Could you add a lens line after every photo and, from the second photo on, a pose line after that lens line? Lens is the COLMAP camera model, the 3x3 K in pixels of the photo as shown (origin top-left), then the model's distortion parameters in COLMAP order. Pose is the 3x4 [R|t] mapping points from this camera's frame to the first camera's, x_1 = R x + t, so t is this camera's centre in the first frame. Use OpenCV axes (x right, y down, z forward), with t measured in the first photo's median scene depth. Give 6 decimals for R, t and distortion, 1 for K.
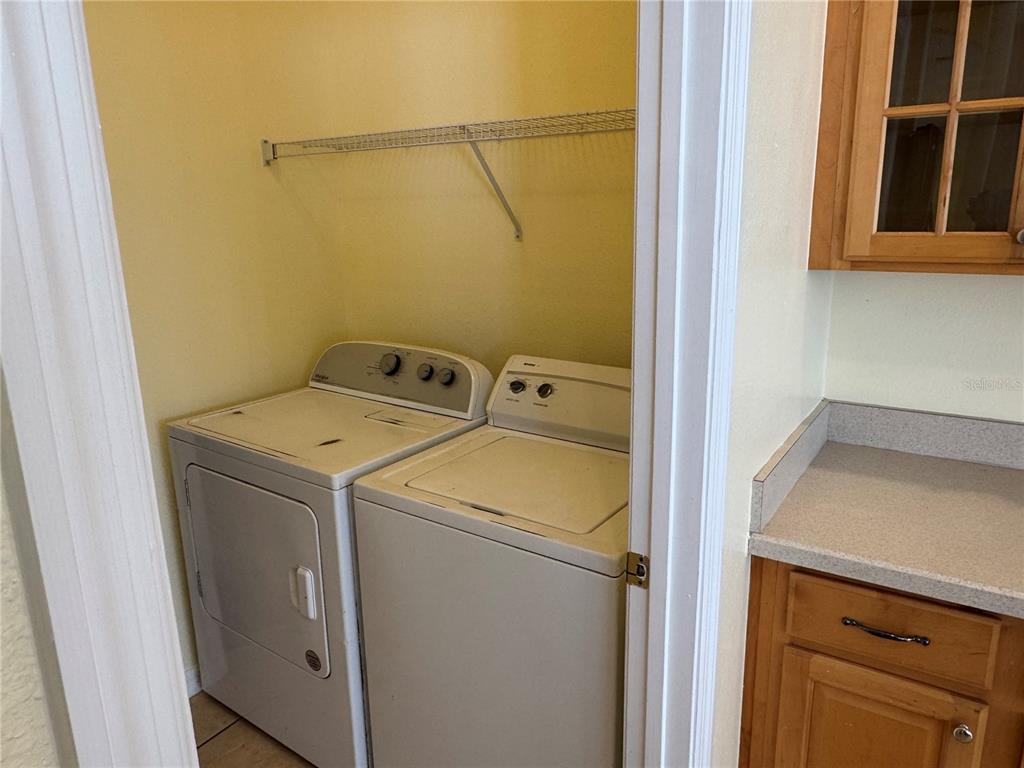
lens RADIAL K [[725.8, 0, 510.6], [0, 725.8, 378.1], [0, 0, 1]] dist [0.035662, -0.001863]
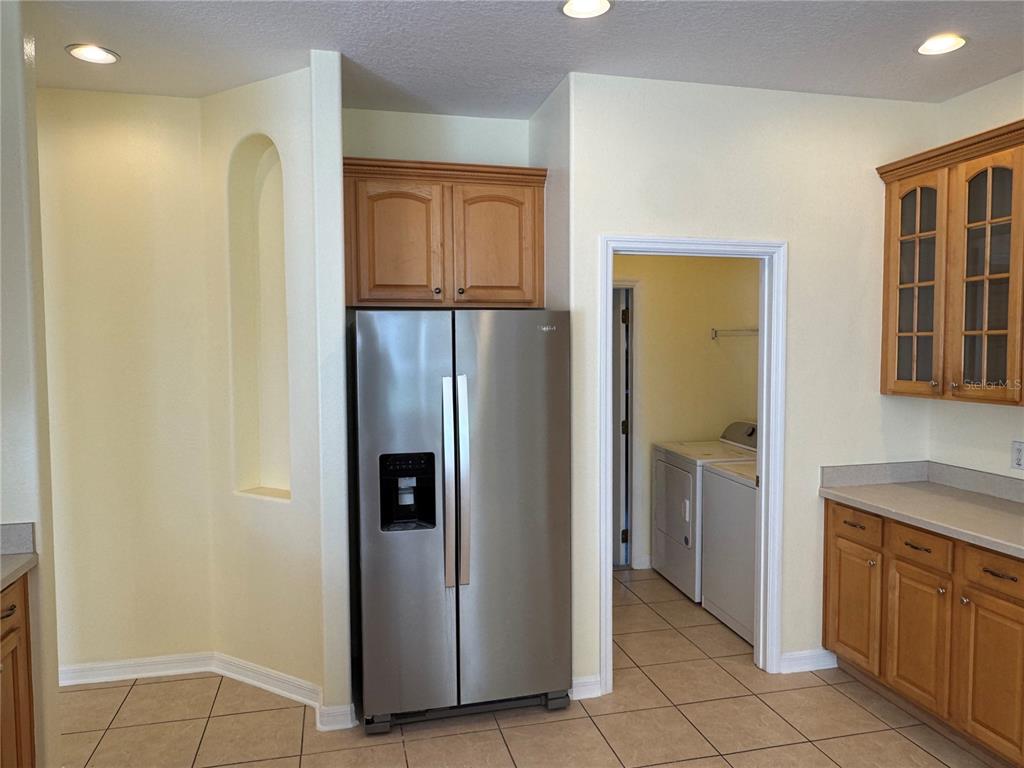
lens RADIAL K [[725.8, 0, 513.2], [0, 725.8, 382.6], [0, 0, 1]] dist [0.035662, -0.001863]
pose [[0.731245, 0.058956, -0.679563, 1.214670], [-0.173215, 0.979650, -0.101398, 0.281295], [0.659756, 0.191857, 0.726576, -1.636030]]
